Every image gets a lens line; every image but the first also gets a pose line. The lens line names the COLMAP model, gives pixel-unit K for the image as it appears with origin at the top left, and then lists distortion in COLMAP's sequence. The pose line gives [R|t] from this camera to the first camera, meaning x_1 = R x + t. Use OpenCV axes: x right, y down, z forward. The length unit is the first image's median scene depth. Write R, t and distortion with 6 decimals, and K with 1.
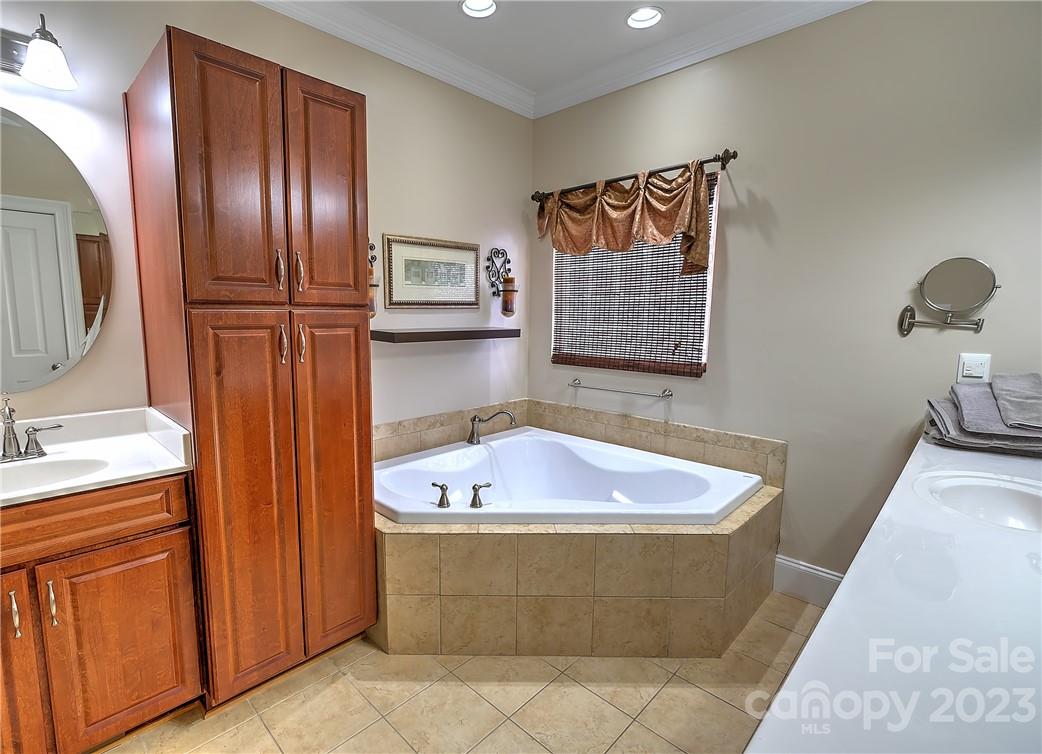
lens RADIAL K [[496.9, 0, 521.0], [0, 496.9, 377.0], [0, 0, 1]] dist [-0.001861, -0.000601]
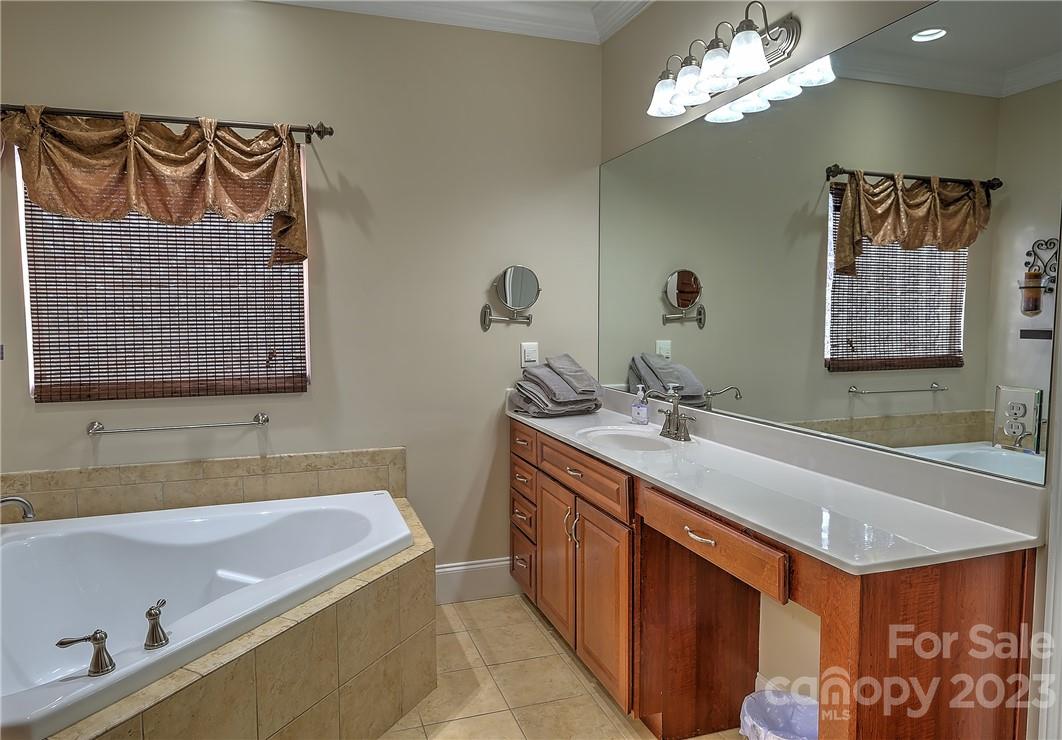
lens RADIAL K [[654.2, 0, 531.0], [0, 654.2, 370.0], [0, 0, 1]] dist [0.005233, 0.004429]
pose [[0.467148, -0.084152, 0.880166, -0.409107], [0.123844, 0.991875, 0.029102, -0.020036], [-0.875463, 0.095409, 0.473774, 0.170861]]
